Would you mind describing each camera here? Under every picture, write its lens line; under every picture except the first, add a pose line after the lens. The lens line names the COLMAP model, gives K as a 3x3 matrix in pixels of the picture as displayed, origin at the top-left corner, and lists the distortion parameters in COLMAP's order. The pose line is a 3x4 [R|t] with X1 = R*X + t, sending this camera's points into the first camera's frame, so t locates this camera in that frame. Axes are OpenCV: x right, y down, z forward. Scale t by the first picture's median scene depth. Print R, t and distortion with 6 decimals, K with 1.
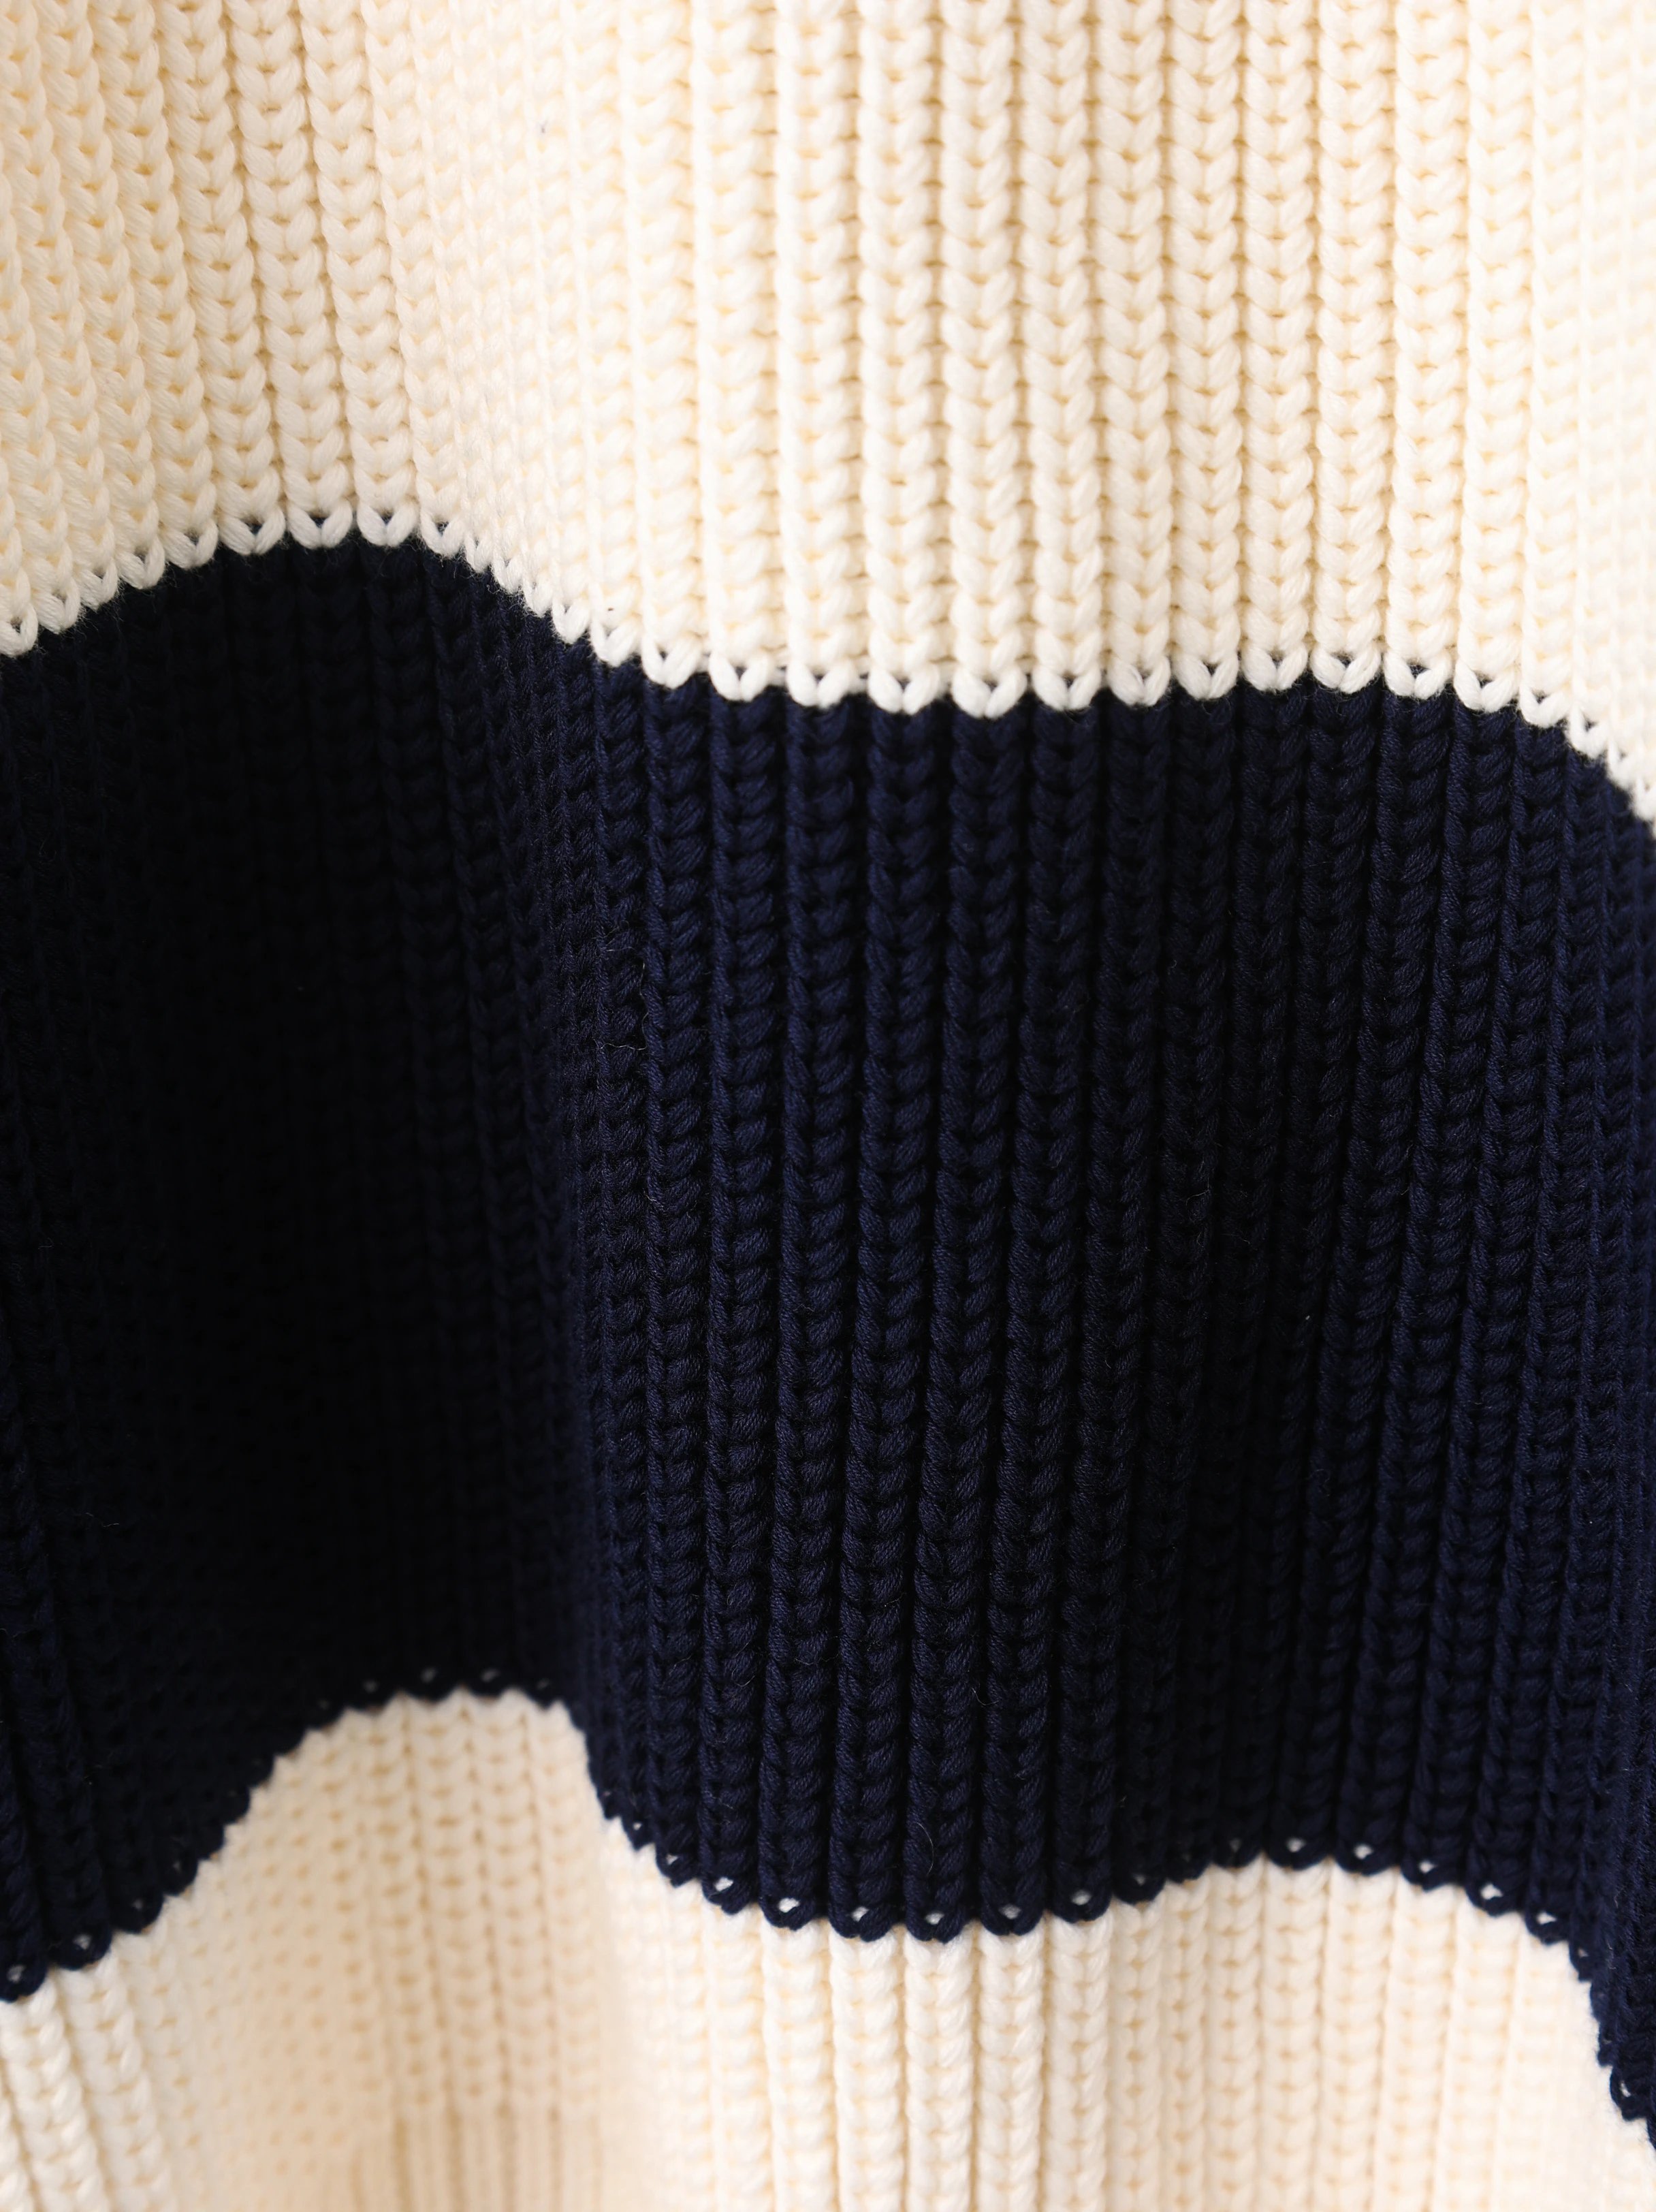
lens RADIAL K [[6156.6, 0, 813.3], [0, 6156.6, 1106.0], [0, 0, 1]] dist [0.334825, 0.237597]
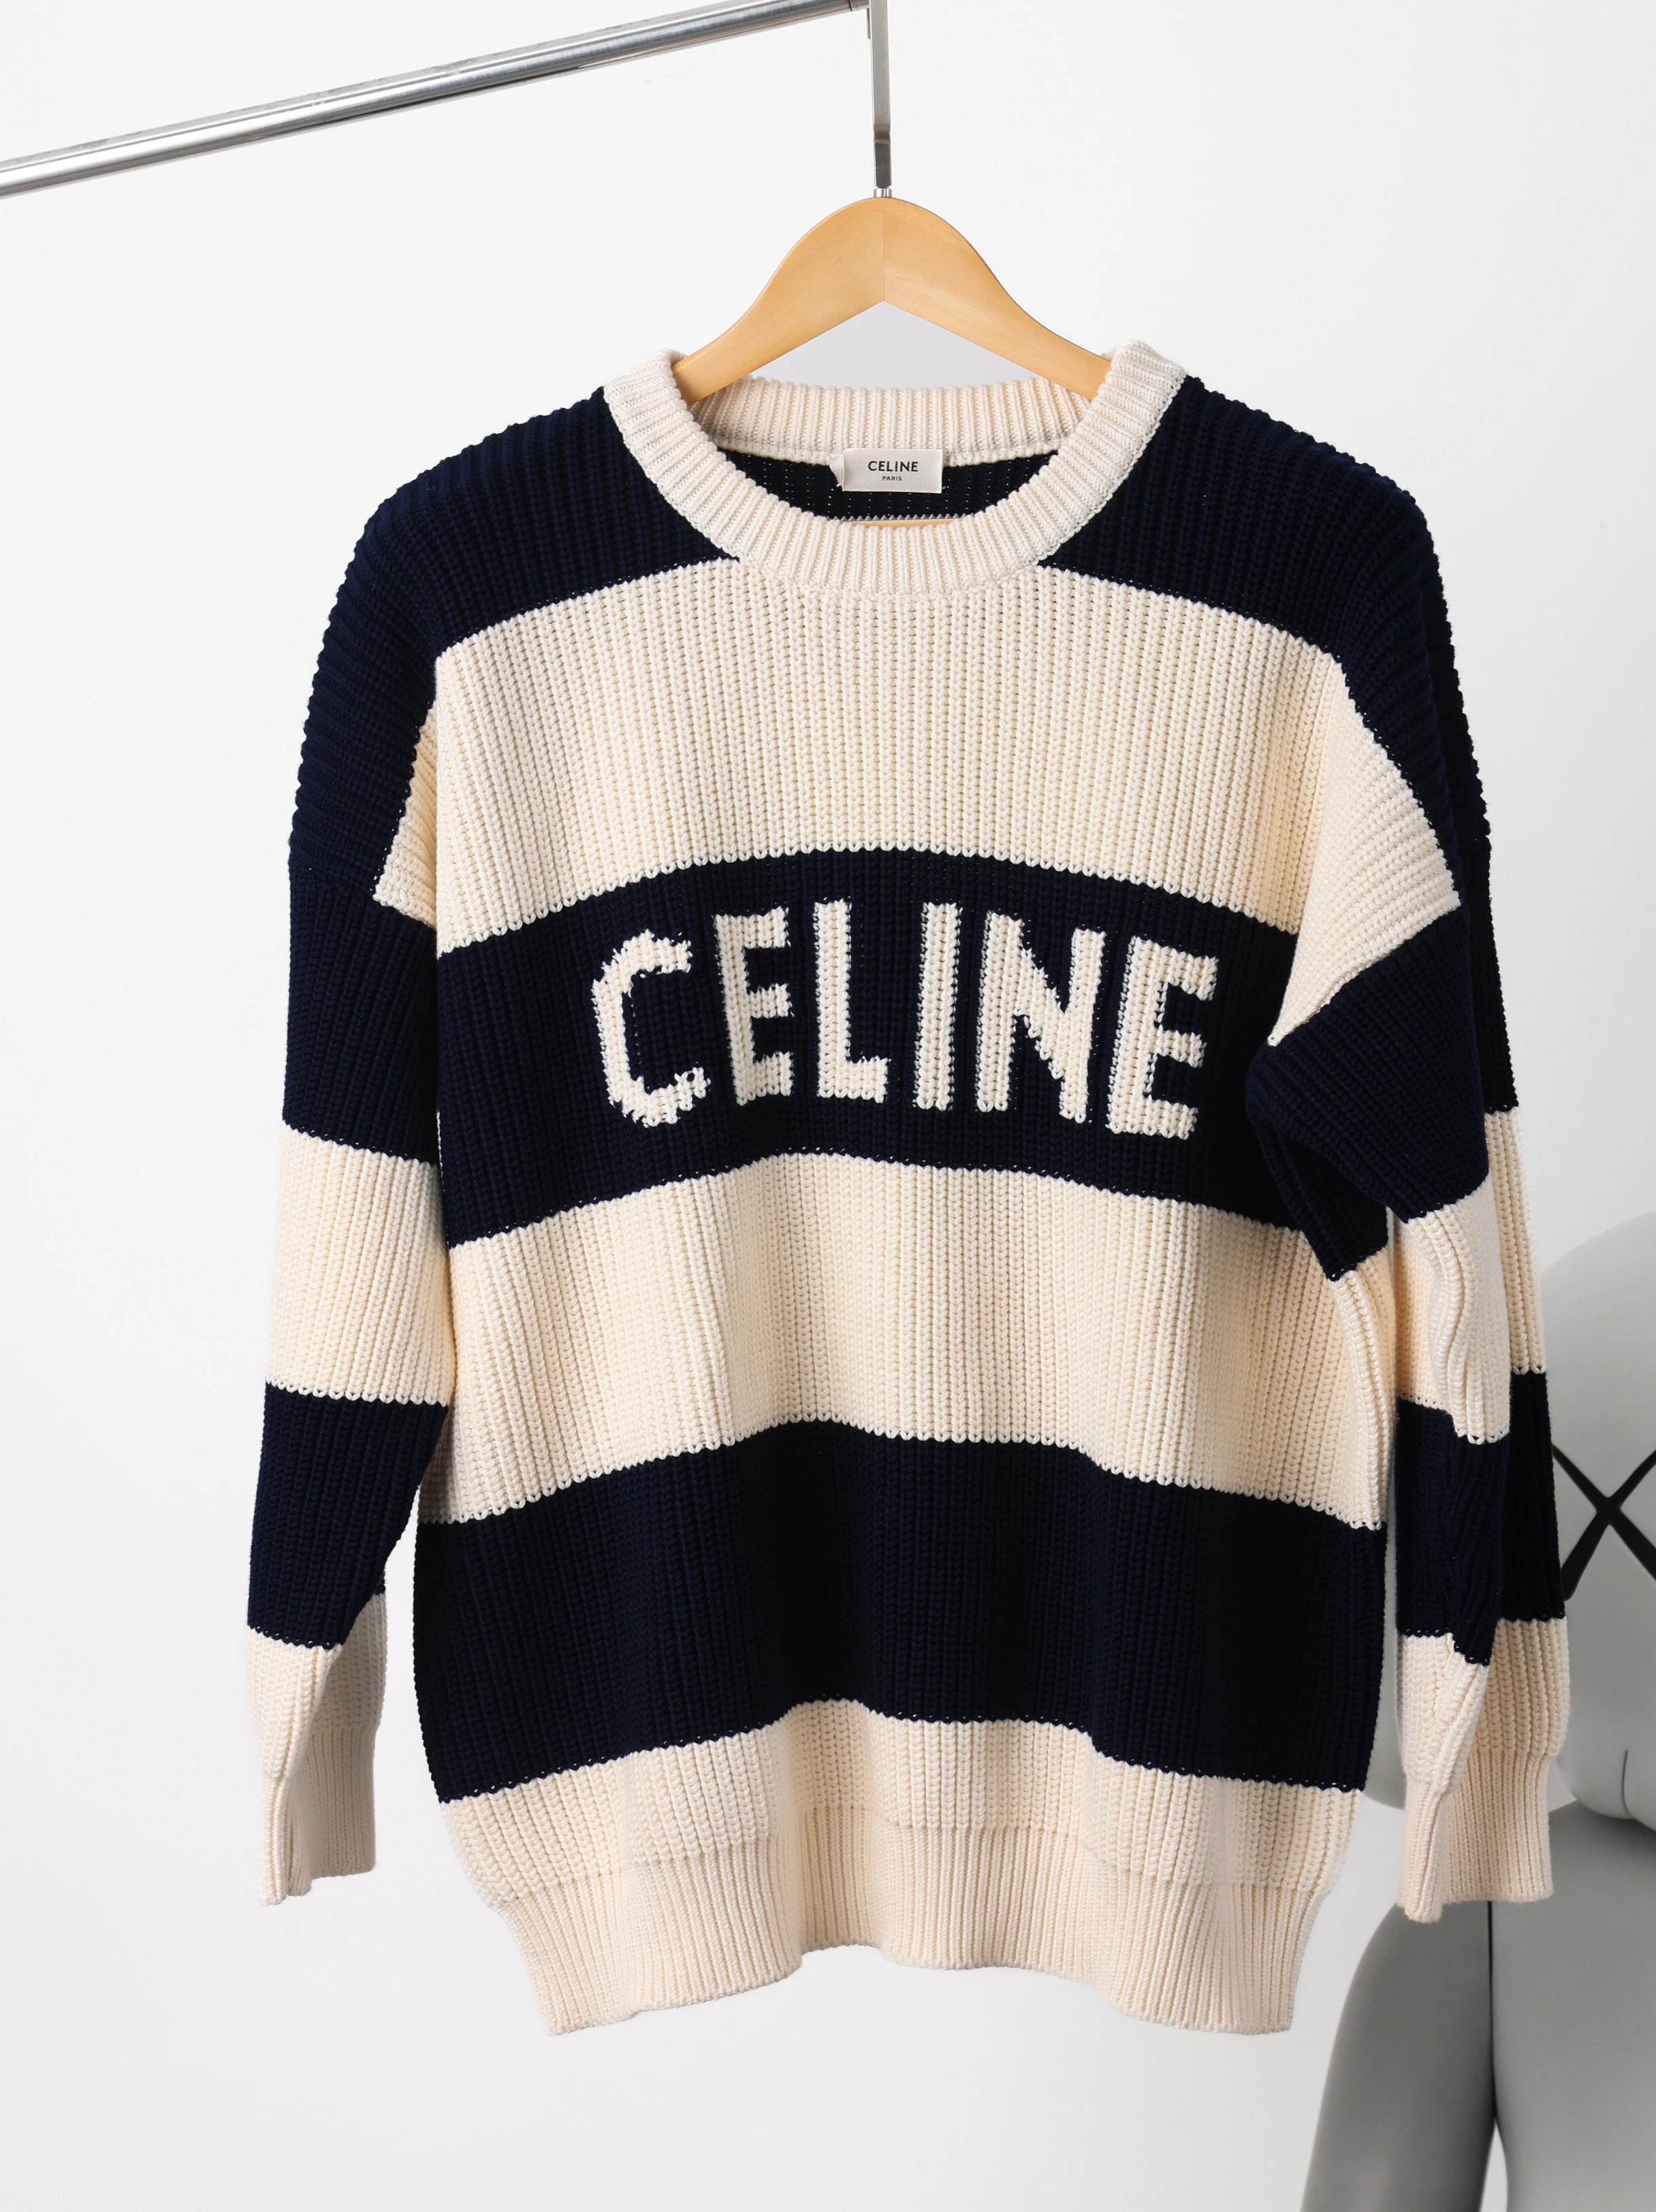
lens RADIAL K [[5395.1, 0, 802.0], [0, 5395.1, 1108.1], [0, 0, 1]] dist [0.430443, -0.164992]
pose [[0.999299, 0.007465, 0.036681, -0.237708], [0.003193, 0.959344, -0.282221, 0.830620], [-0.037296, 0.282141, 0.958648, -2.952248]]
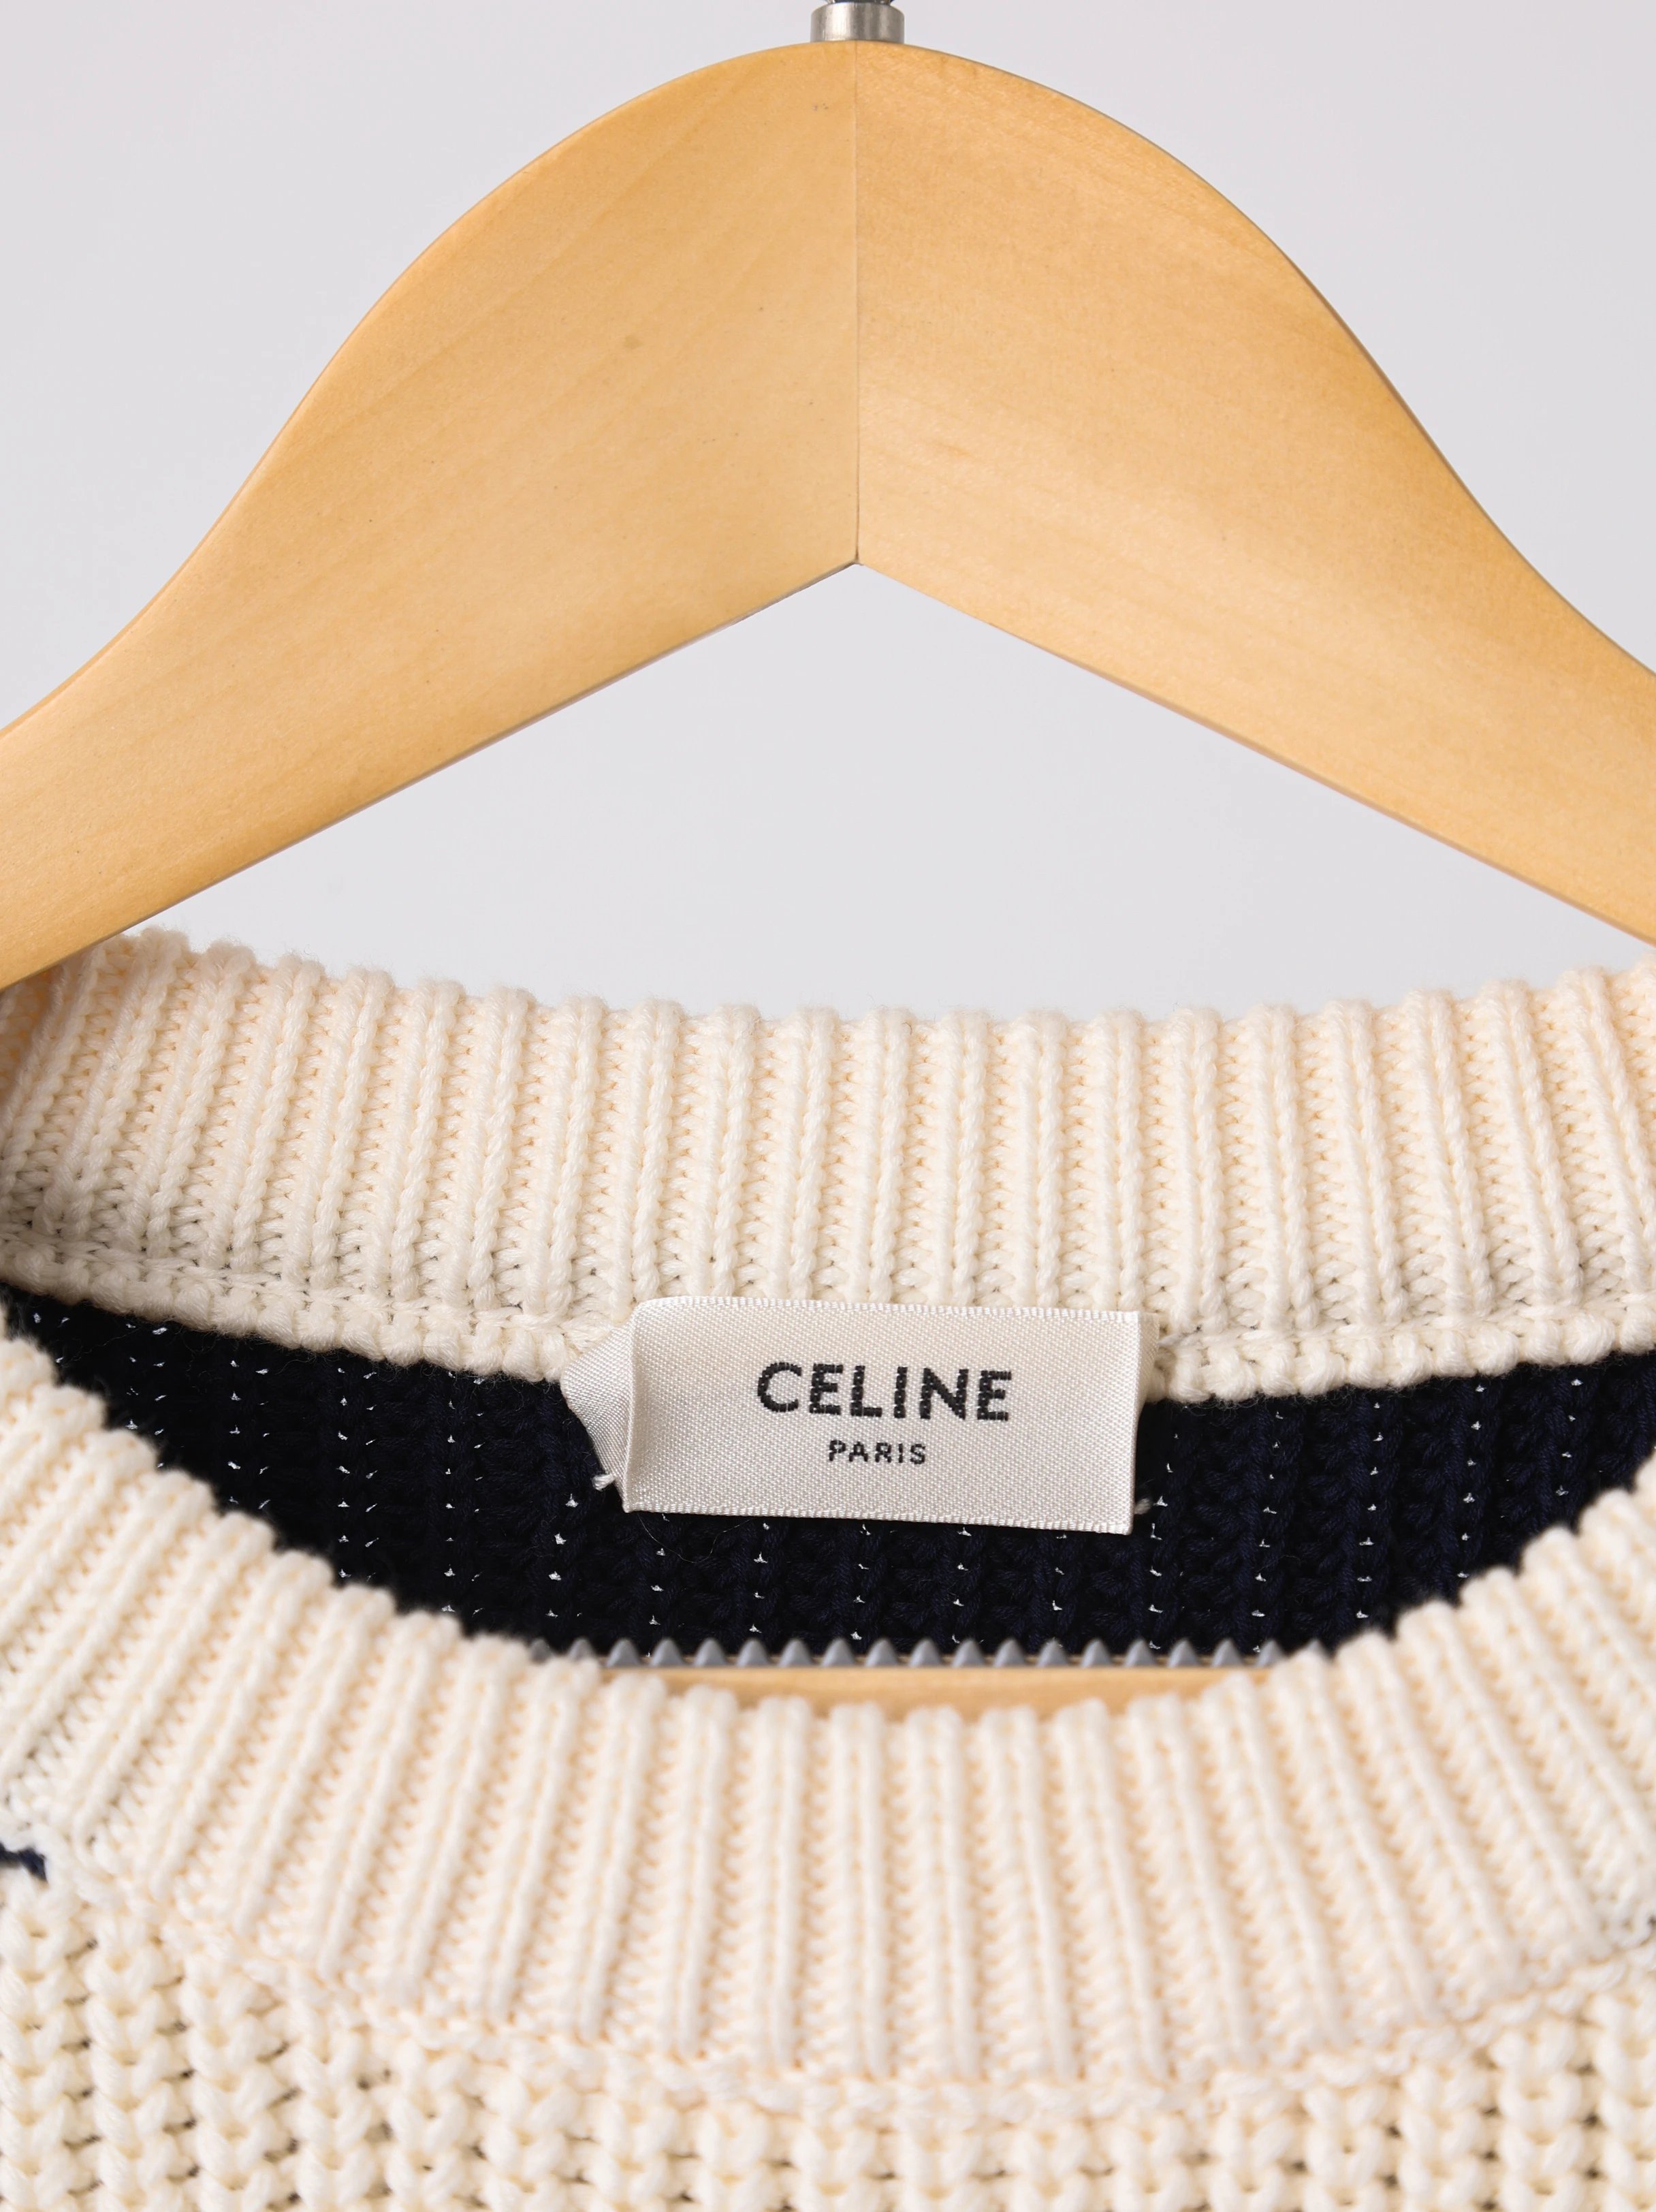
lens RADIAL K [[6156.6, 0, 813.3], [0, 6156.6, 1106.0], [0, 0, 1]] dist [0.334825, 0.237597]
pose [[0.997418, 0.038509, 0.060624, -0.091772], [-0.006599, 0.889675, -0.456546, -0.393725], [-0.071517, 0.454967, 0.887632, -0.033742]]
